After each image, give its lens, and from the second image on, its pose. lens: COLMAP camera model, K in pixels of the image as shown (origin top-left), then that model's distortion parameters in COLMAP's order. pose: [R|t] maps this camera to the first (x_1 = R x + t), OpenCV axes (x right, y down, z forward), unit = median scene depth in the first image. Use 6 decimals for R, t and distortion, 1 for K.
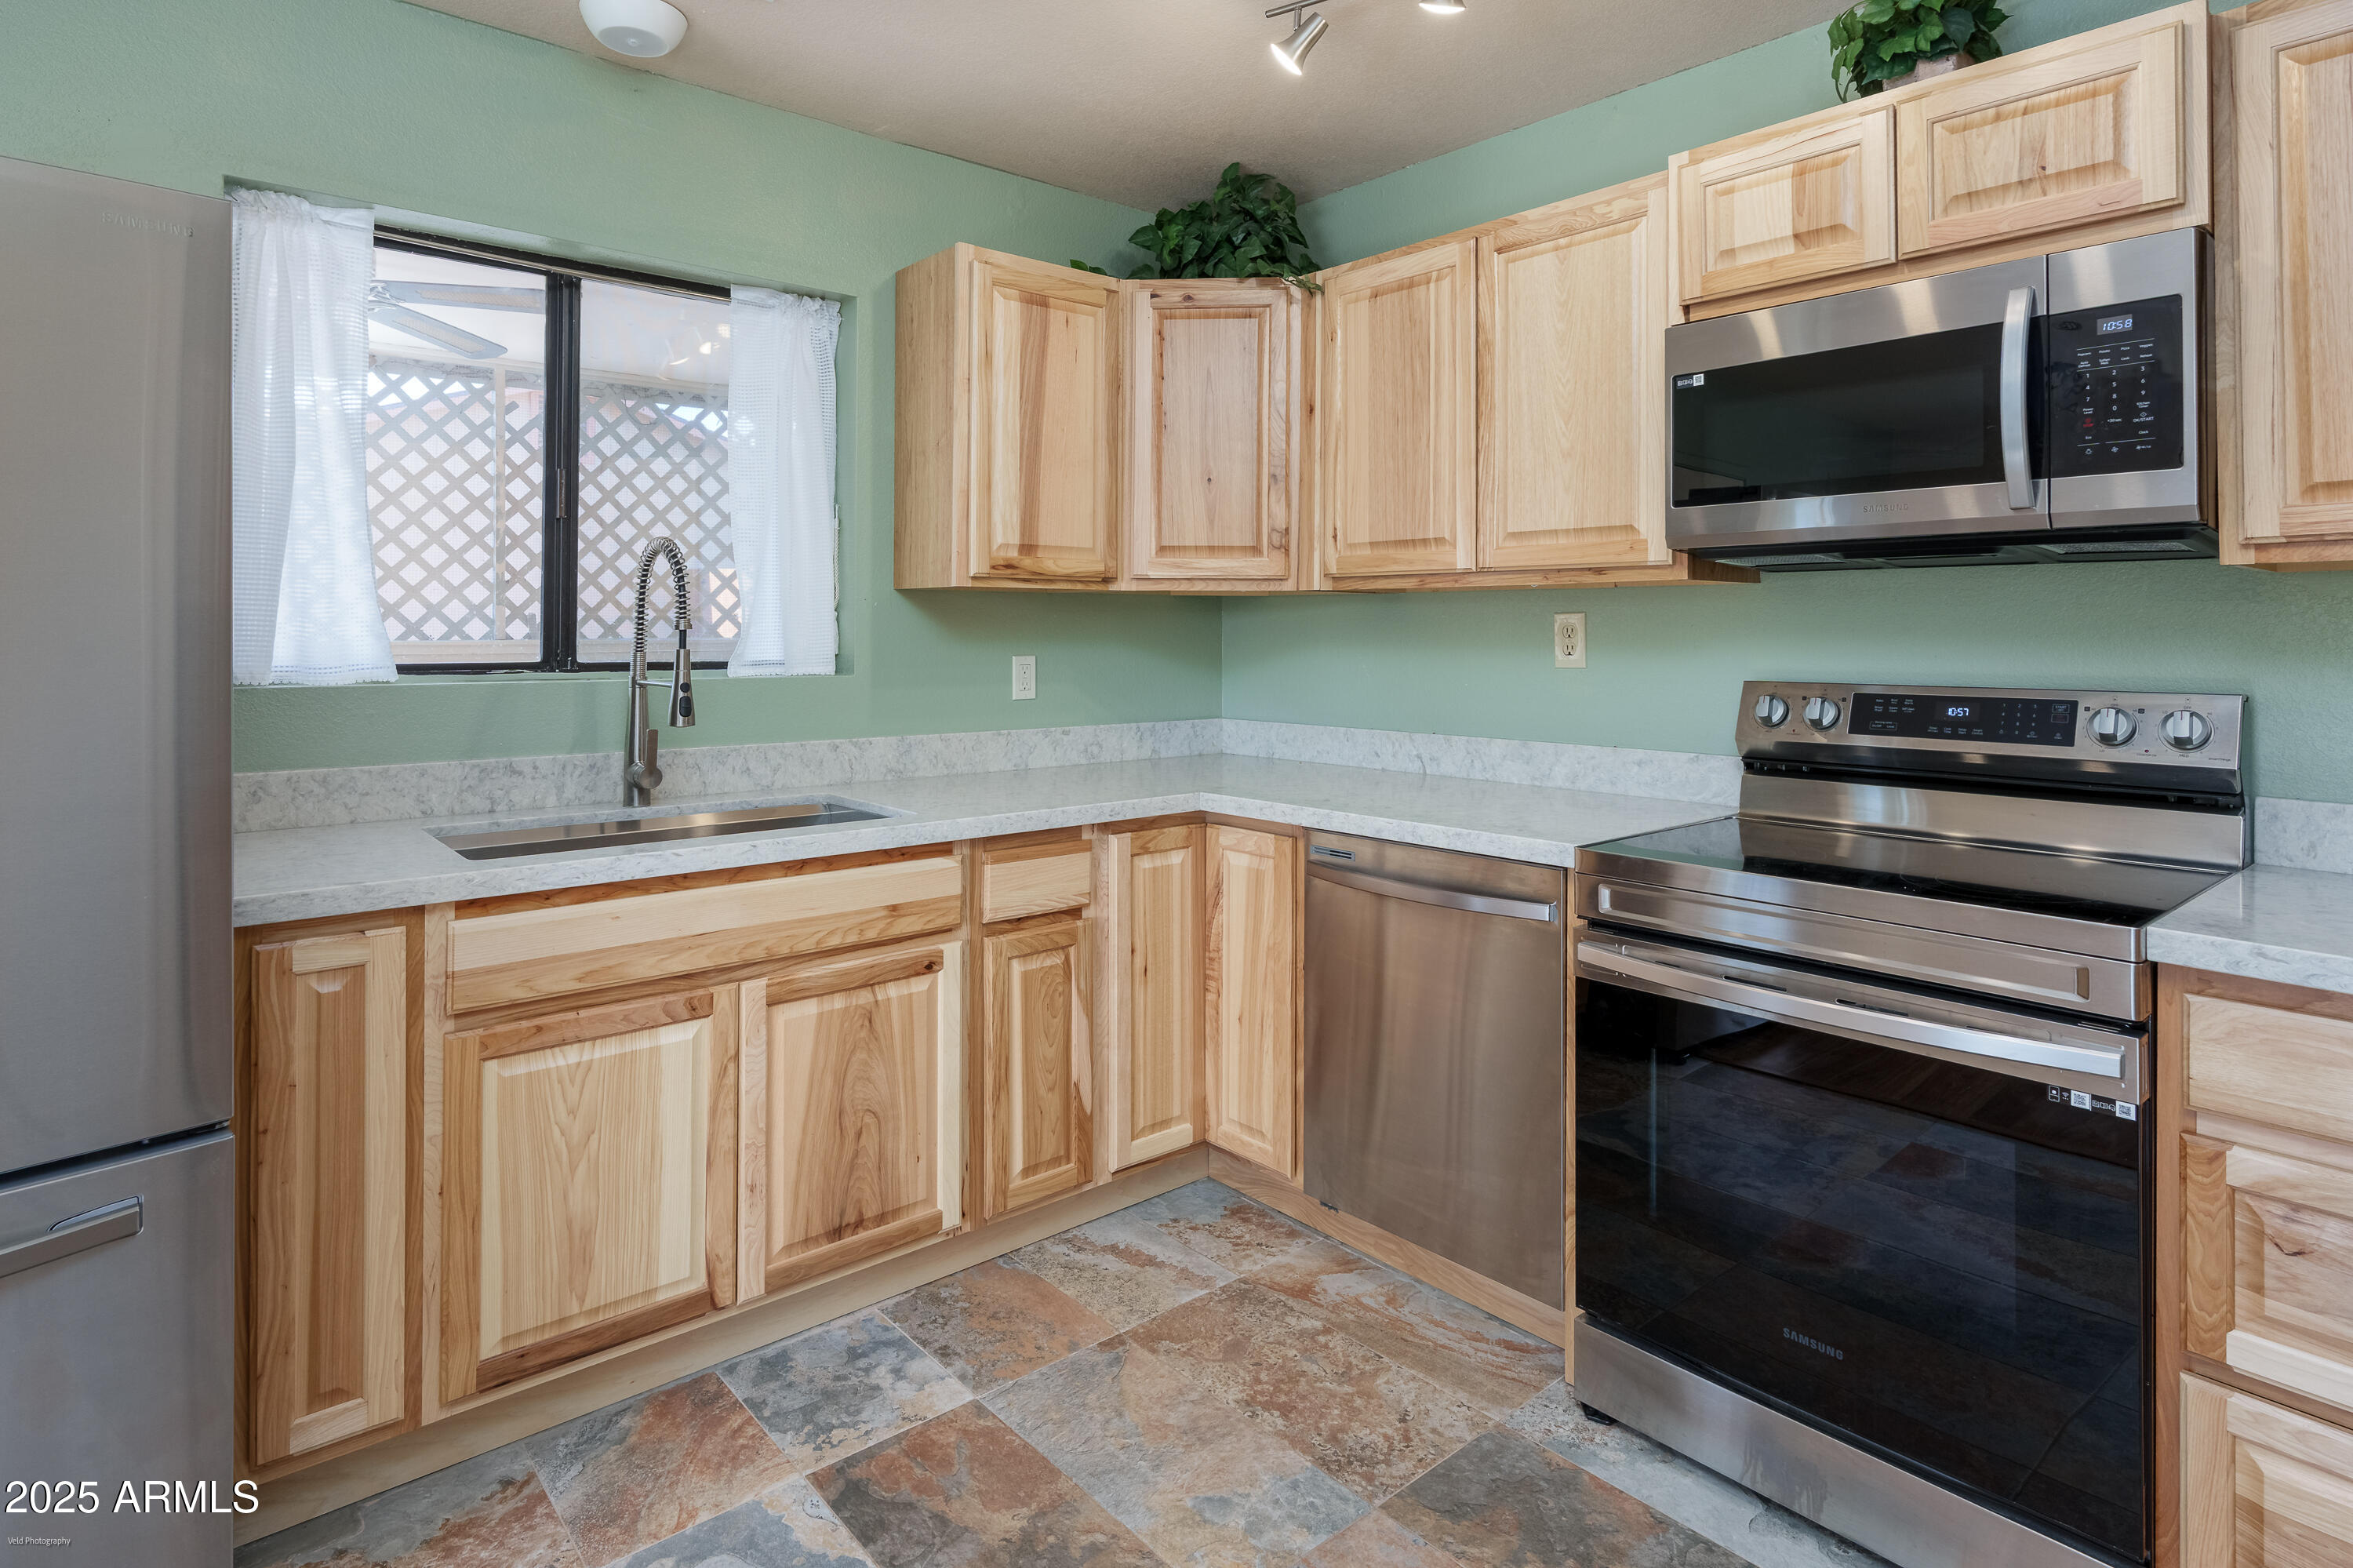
lens RADIAL K [[1264.2, 0, 1190.4], [0, 1264.2, 617.2], [0, 0, 1]] dist [-0.005944, -0.000212]
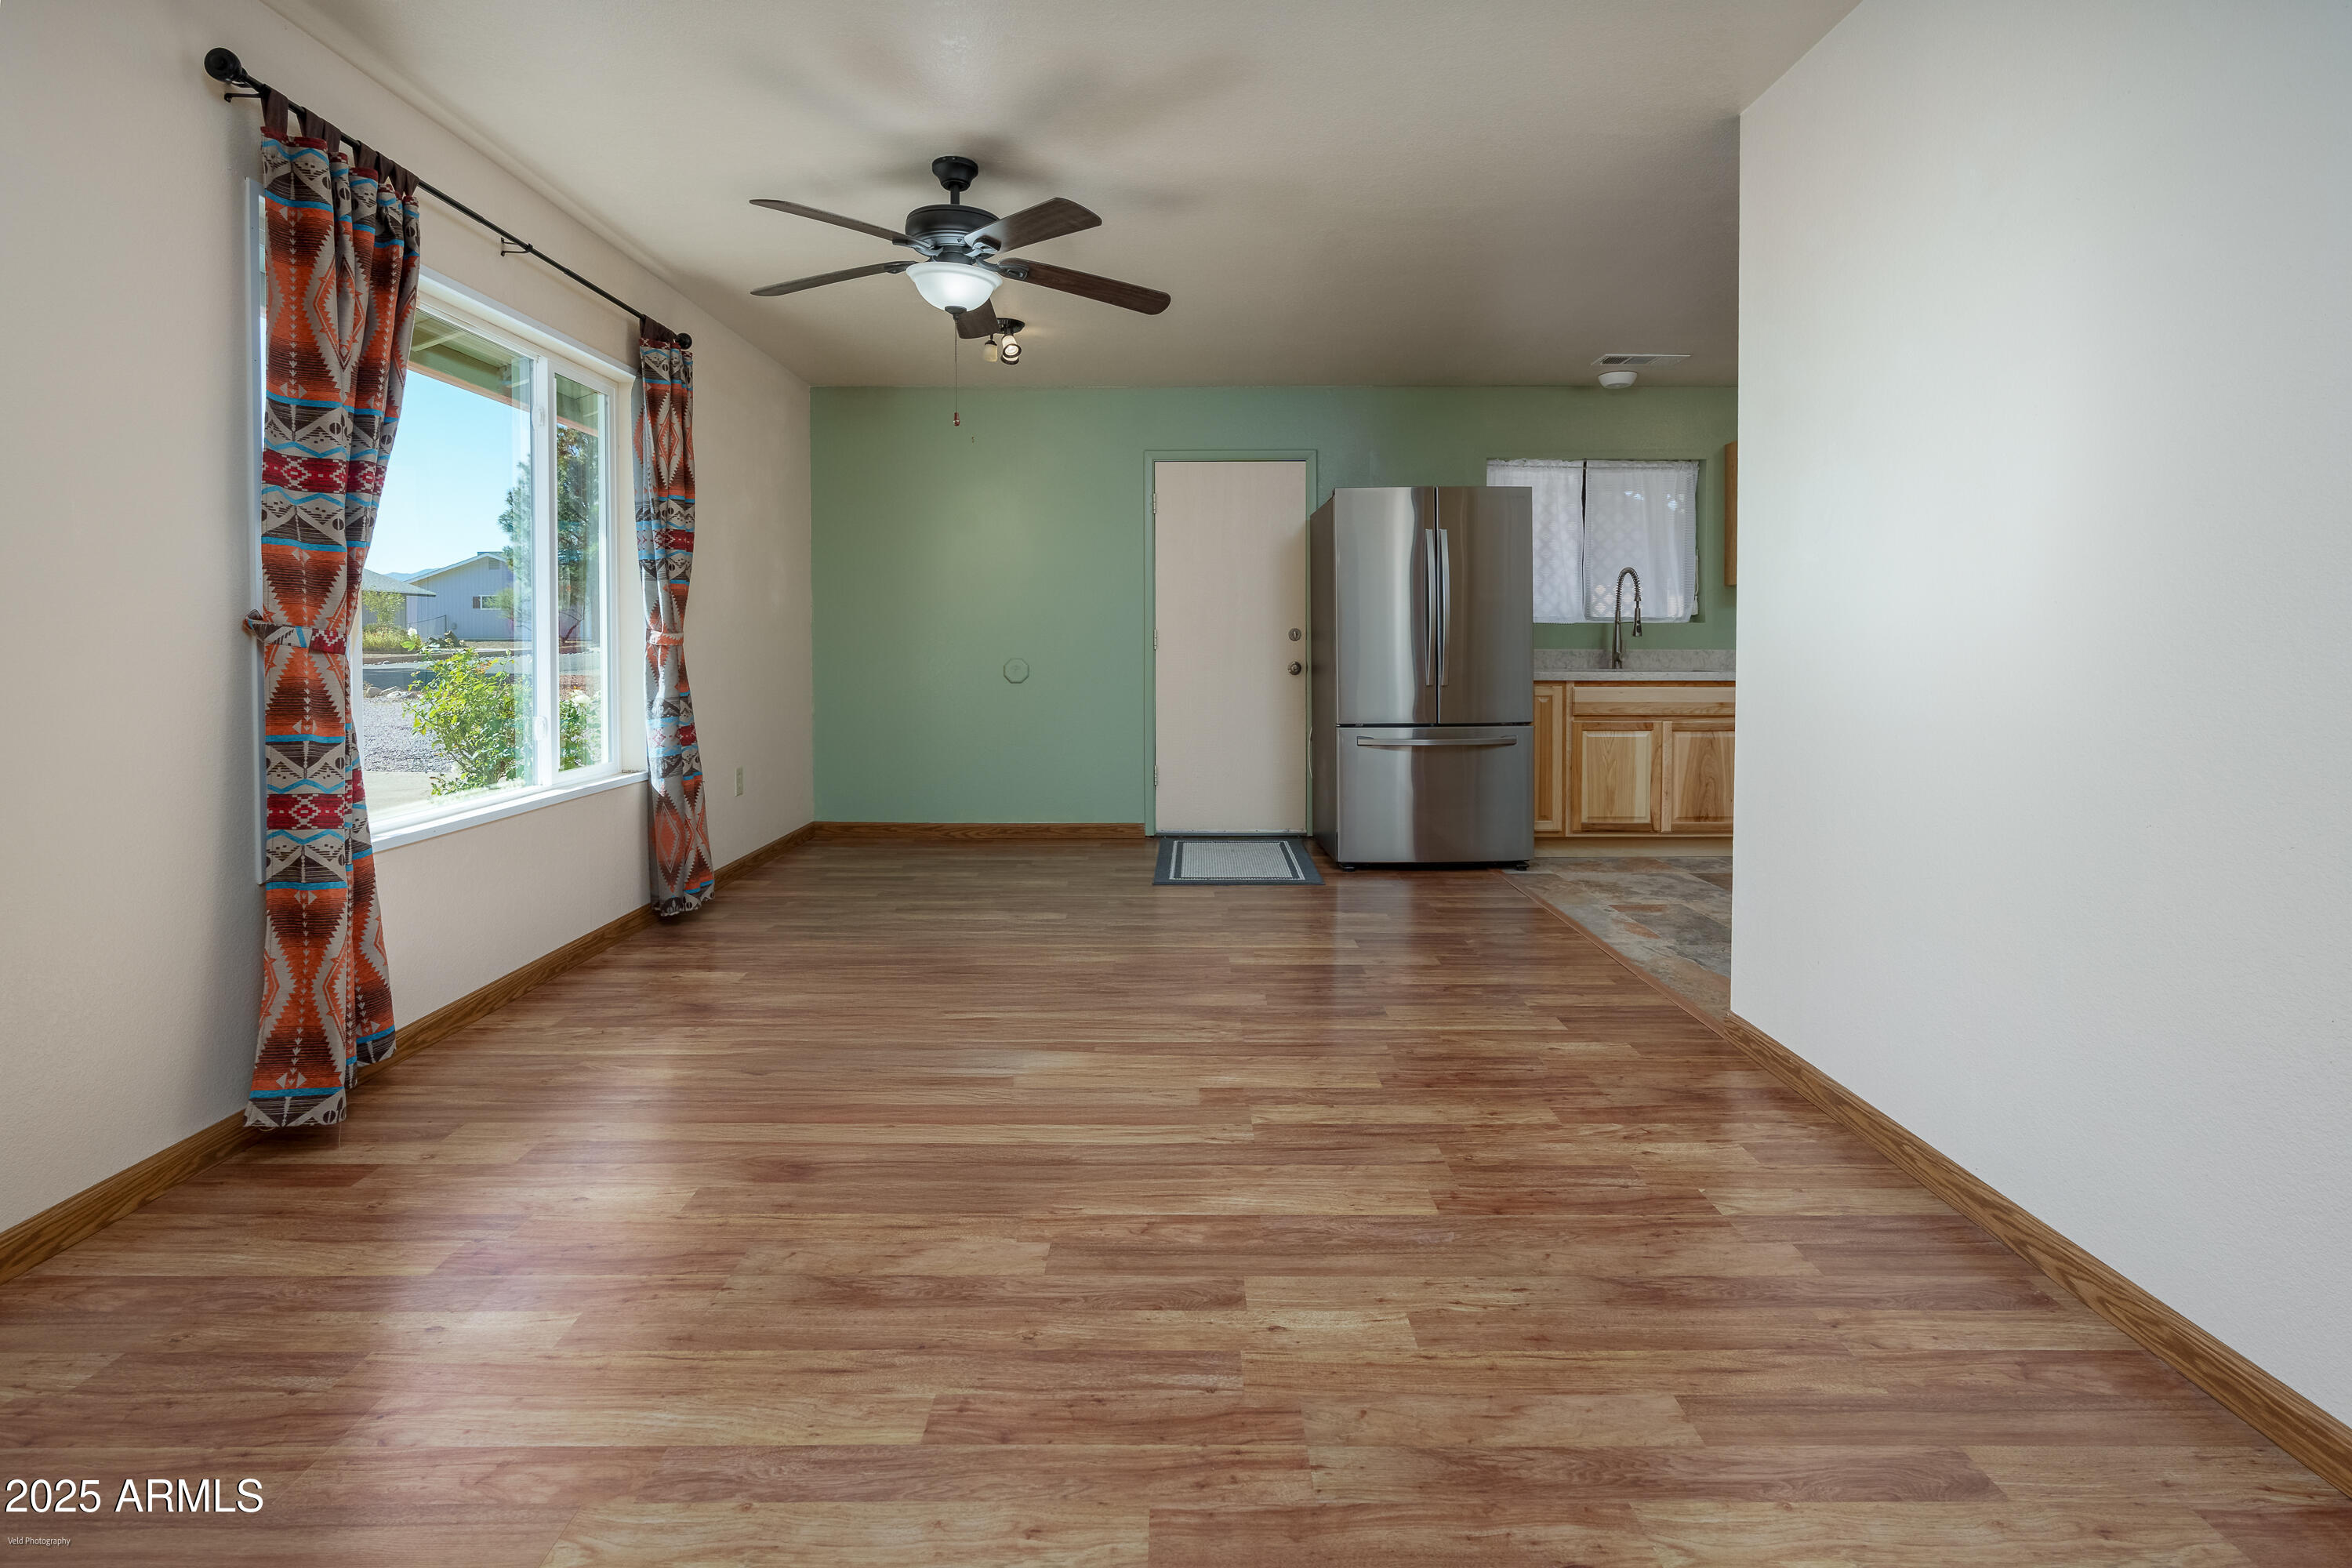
lens RADIAL K [[1048.9, 0, 1211.2], [0, 1048.9, 650.2], [0, 0, 1]] dist [-0.008191, 0.002461]
pose [[0.757625, 0.002041, -0.652687, 0.406605], [0.010790, 0.999819, 0.015651, 0.077419], [0.652601, -0.018900, 0.757466, -1.422214]]
